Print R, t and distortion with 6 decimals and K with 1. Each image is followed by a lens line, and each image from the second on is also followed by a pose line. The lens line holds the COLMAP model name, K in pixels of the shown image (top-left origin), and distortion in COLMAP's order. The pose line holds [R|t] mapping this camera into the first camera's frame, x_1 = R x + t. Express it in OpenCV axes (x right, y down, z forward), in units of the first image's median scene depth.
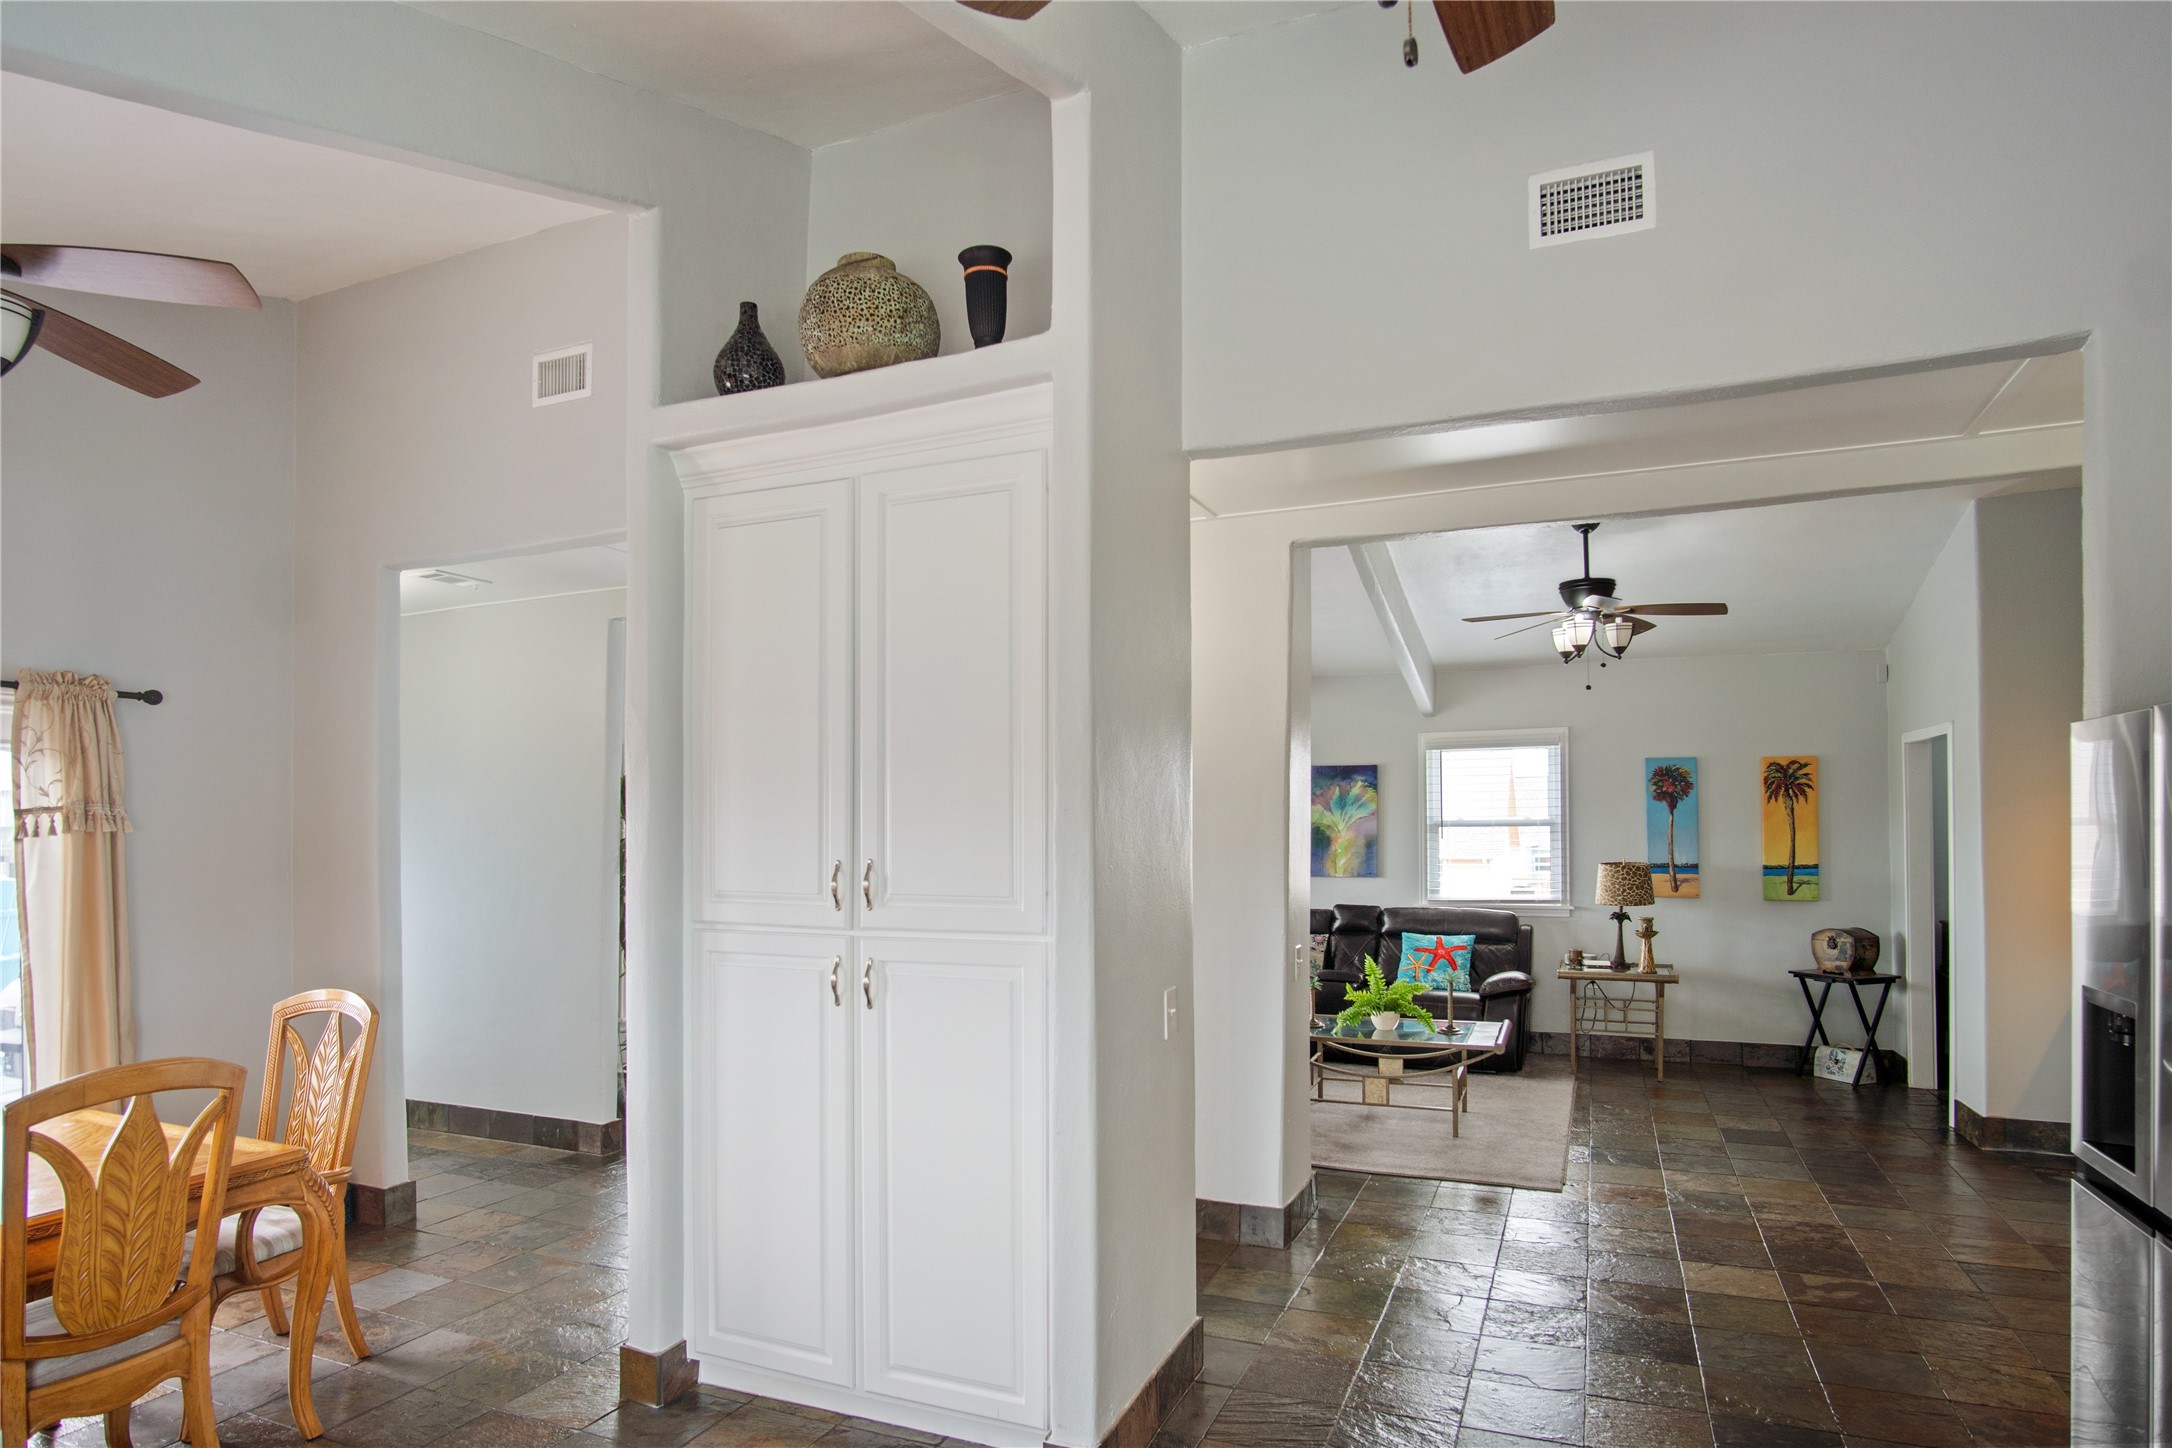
lens RADIAL K [[1177.8, 0, 1055.1], [0, 1177.8, 822.8], [0, 0, 1]] dist [-0.029644, 0.007944]
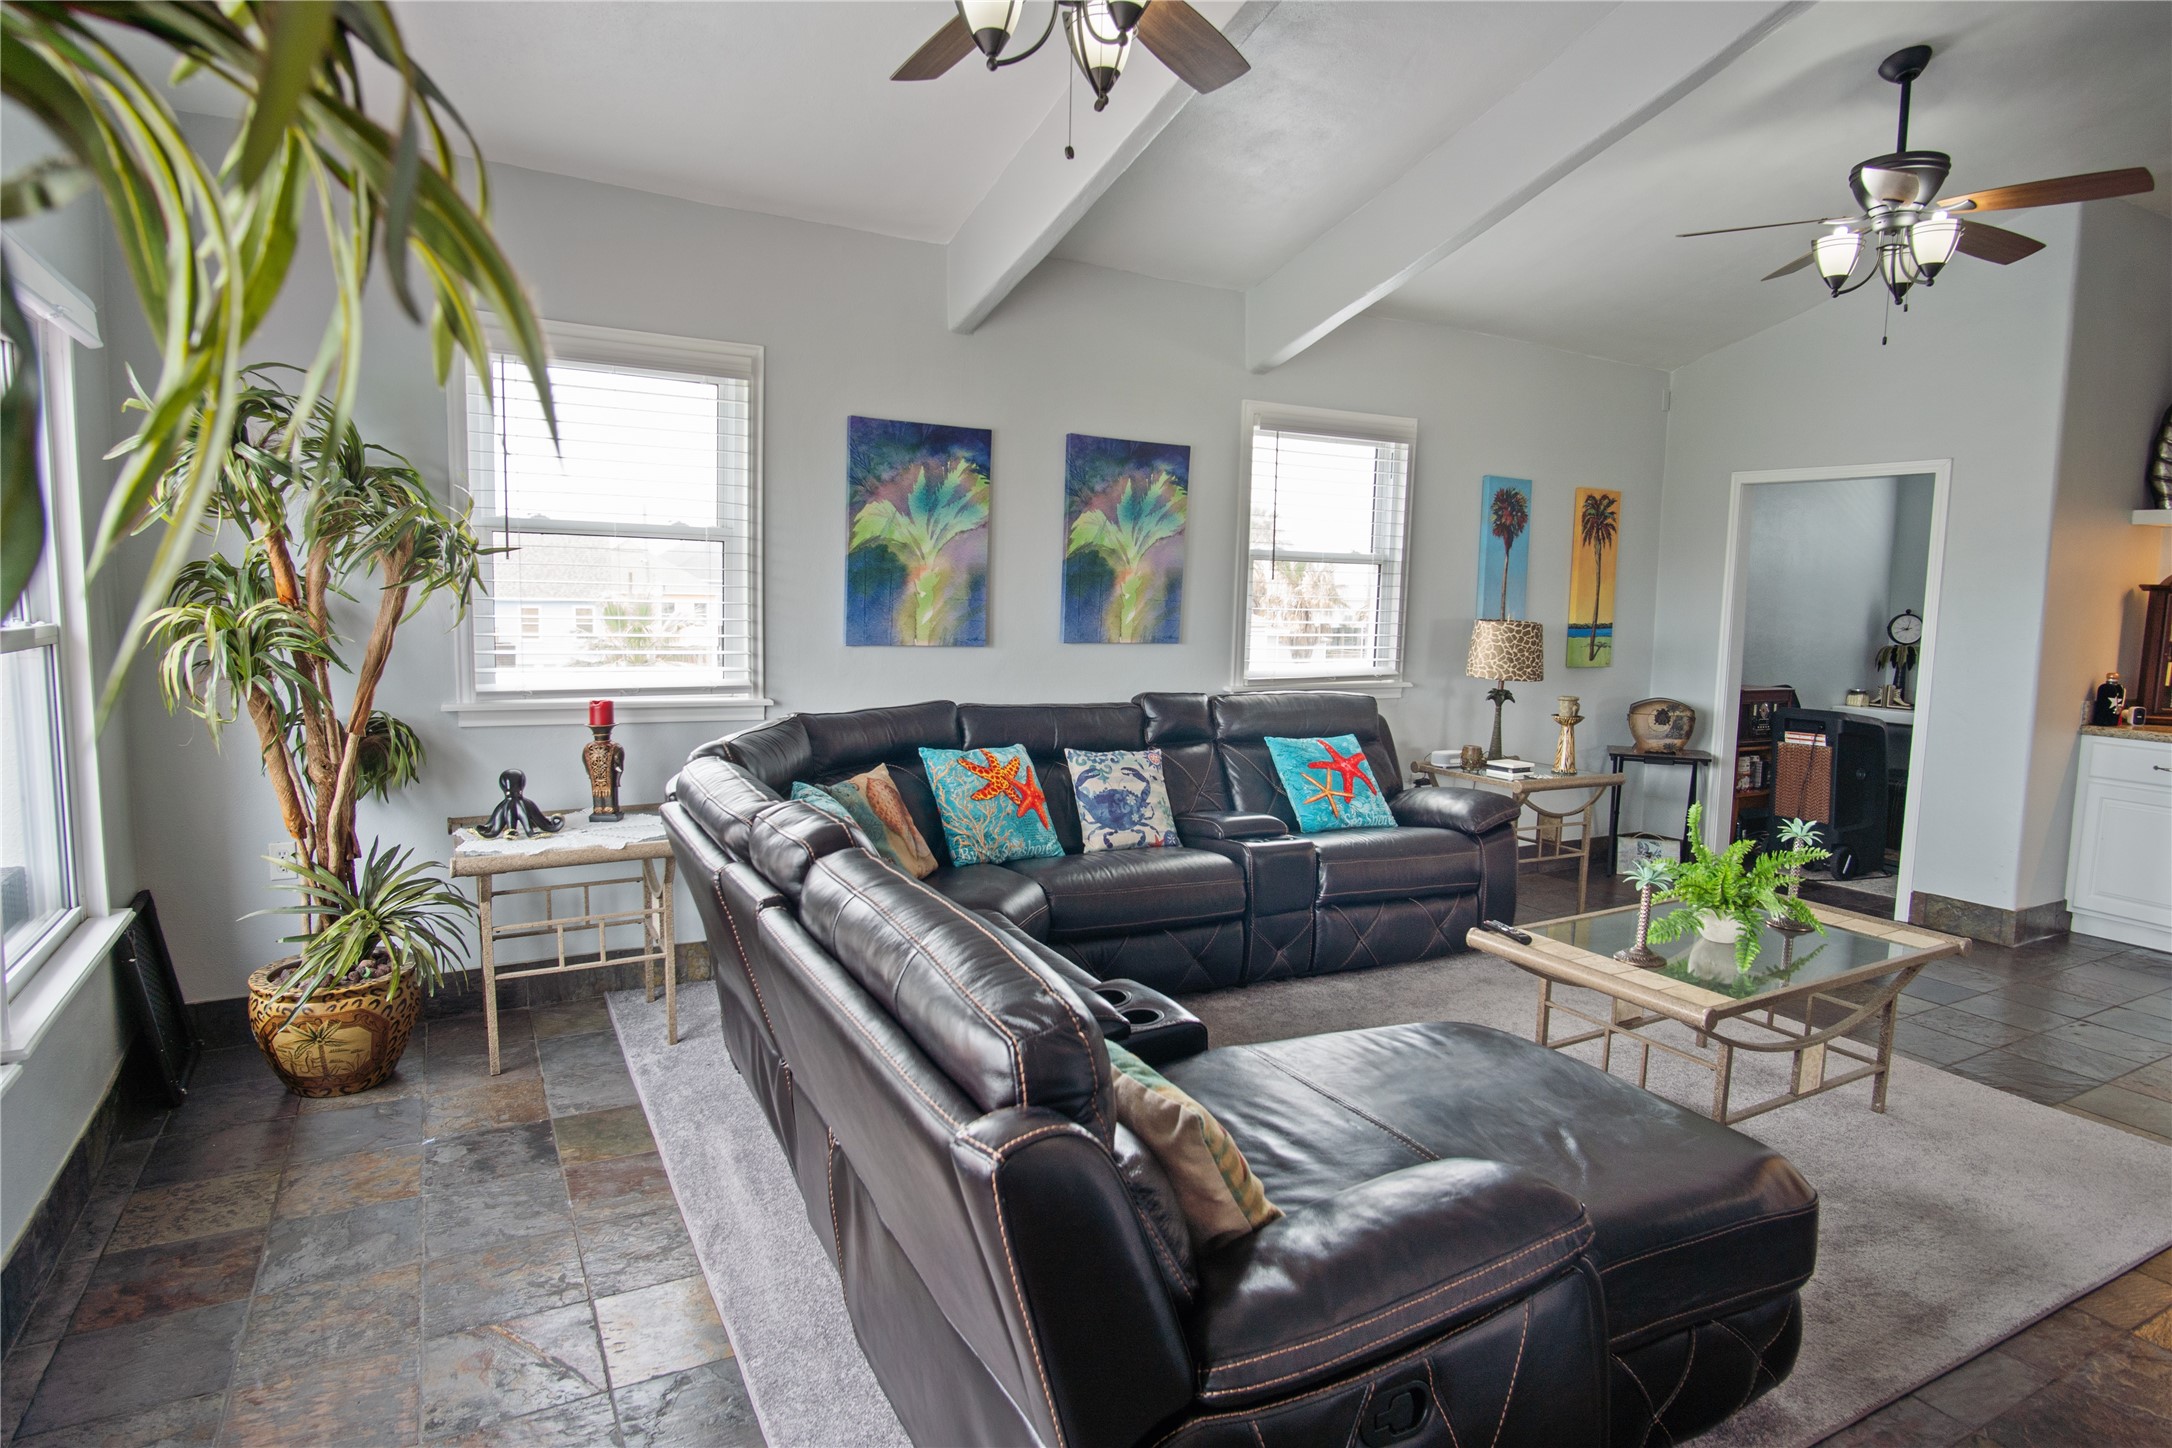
lens RADIAL K [[1177.8, 0, 1075.6], [0, 1177.8, 730.1], [0, 0, 1]] dist [-0.029644, 0.007944]
pose [[0.613804, -0.074804, 0.785906, -0.330660], [-0.030830, 0.992470, 0.118544, 0.032347], [-0.788856, -0.096993, 0.606876, 1.049028]]
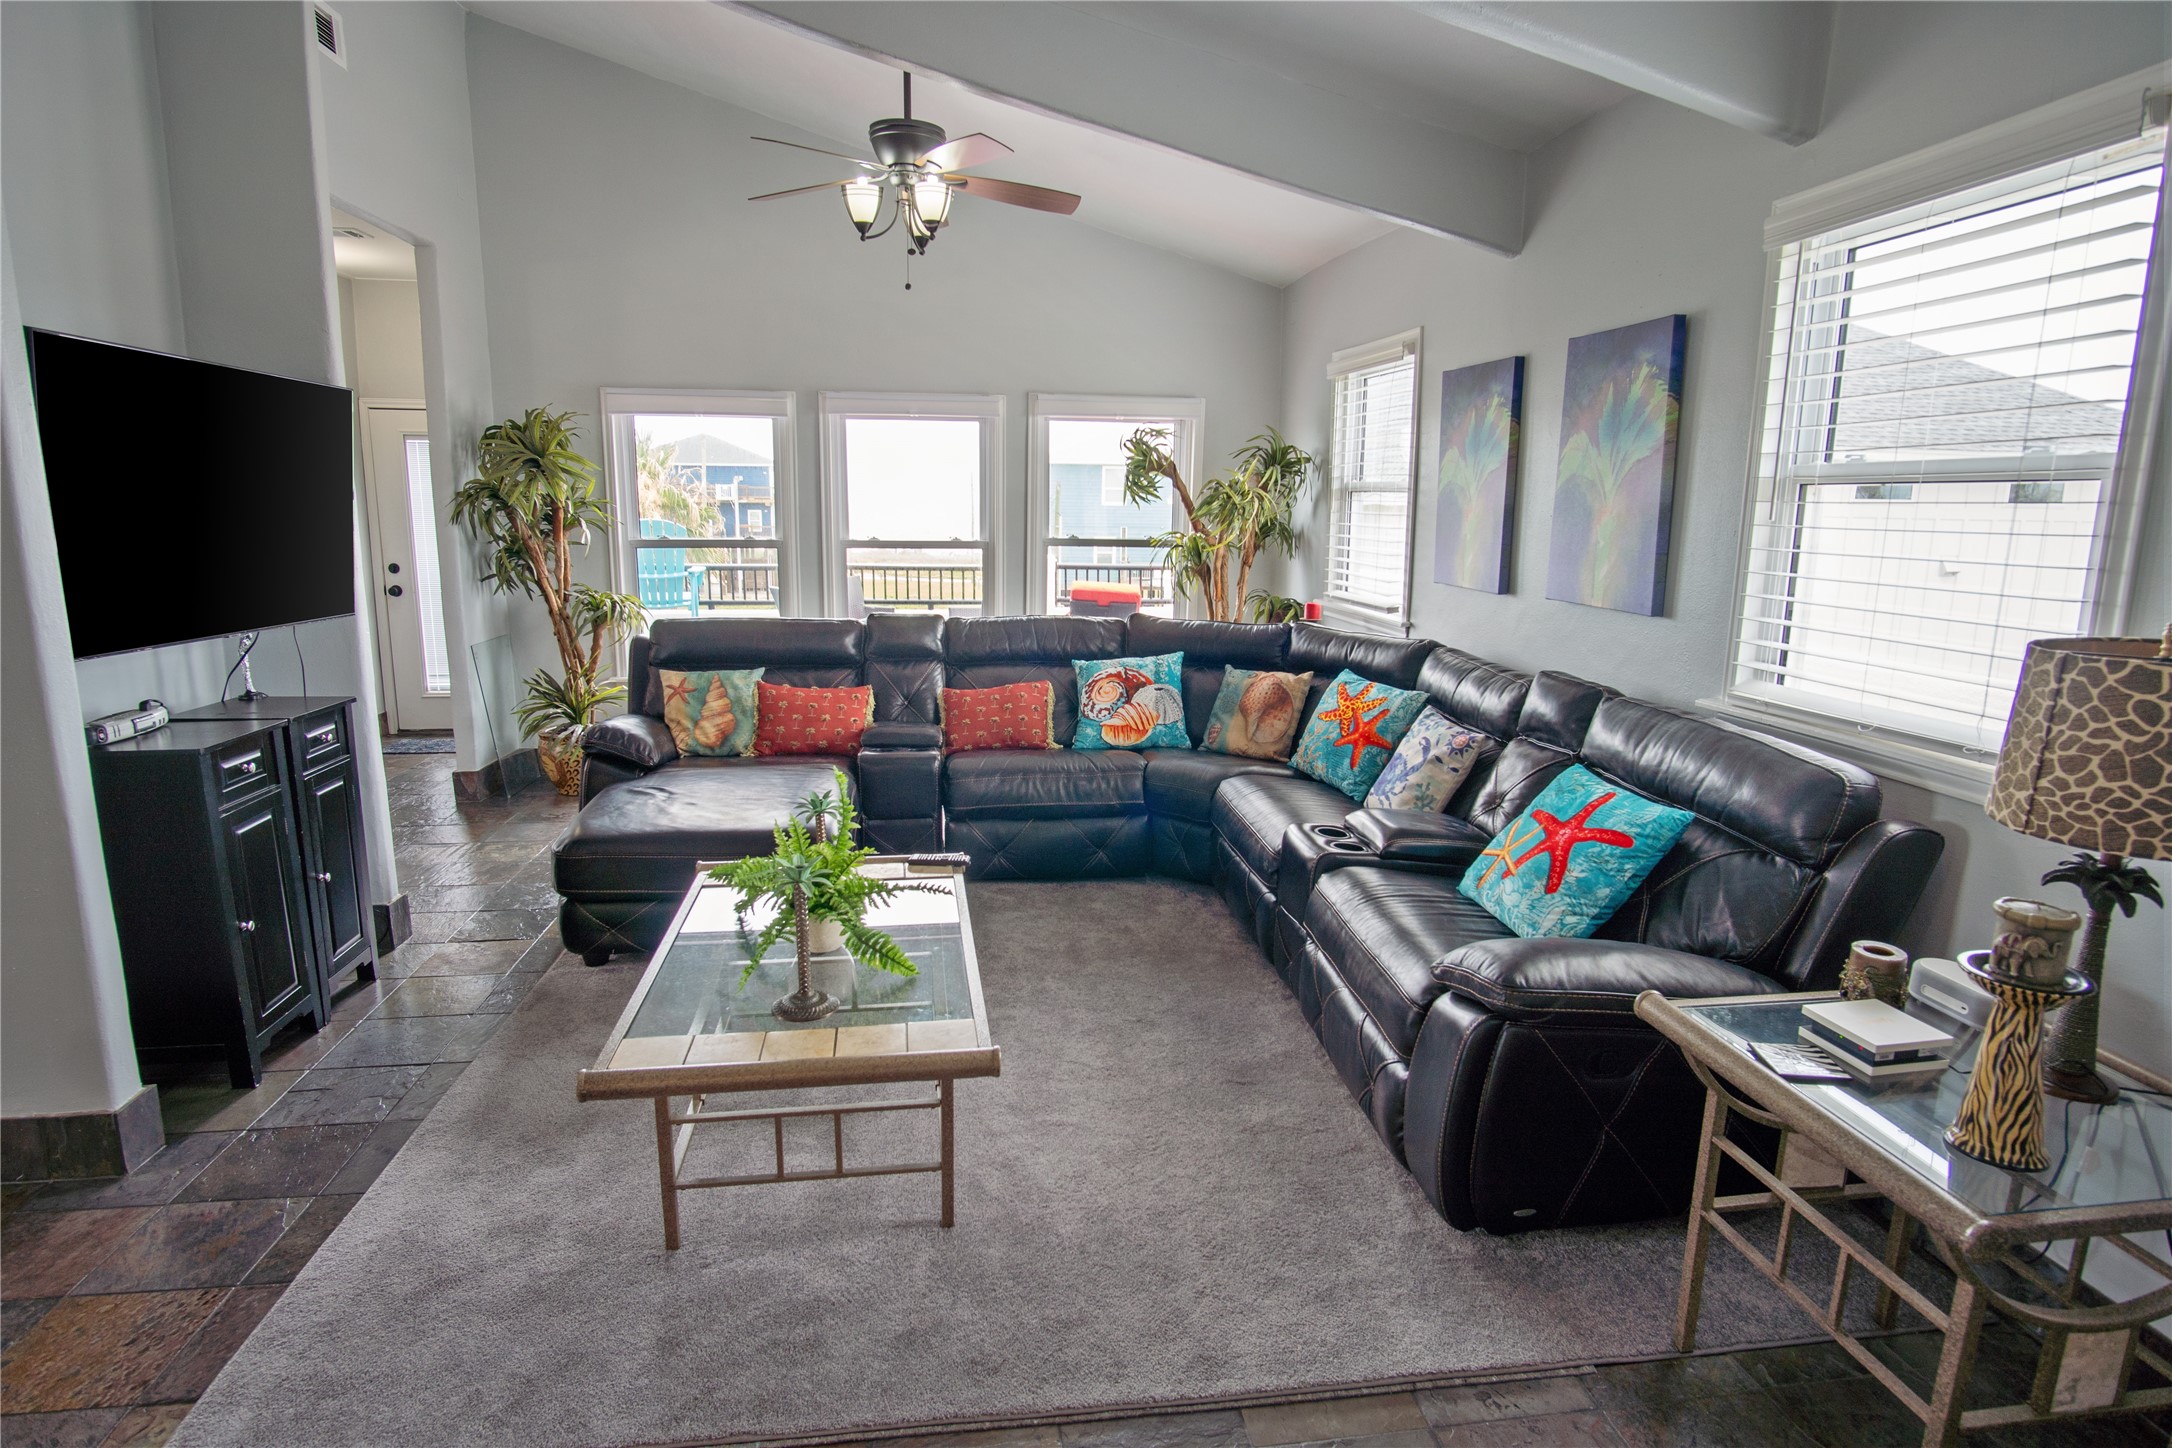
lens RADIAL K [[1177.8, 0, 1088.7], [0, 1177.8, 716.7], [0, 0, 1]] dist [-0.029644, 0.007944]
pose [[0.528979, 0.167933, -0.831853, 0.766406], [-0.013202, 0.981735, 0.189796, 0.011524], [0.848532, -0.089416, 0.521534, 0.982791]]
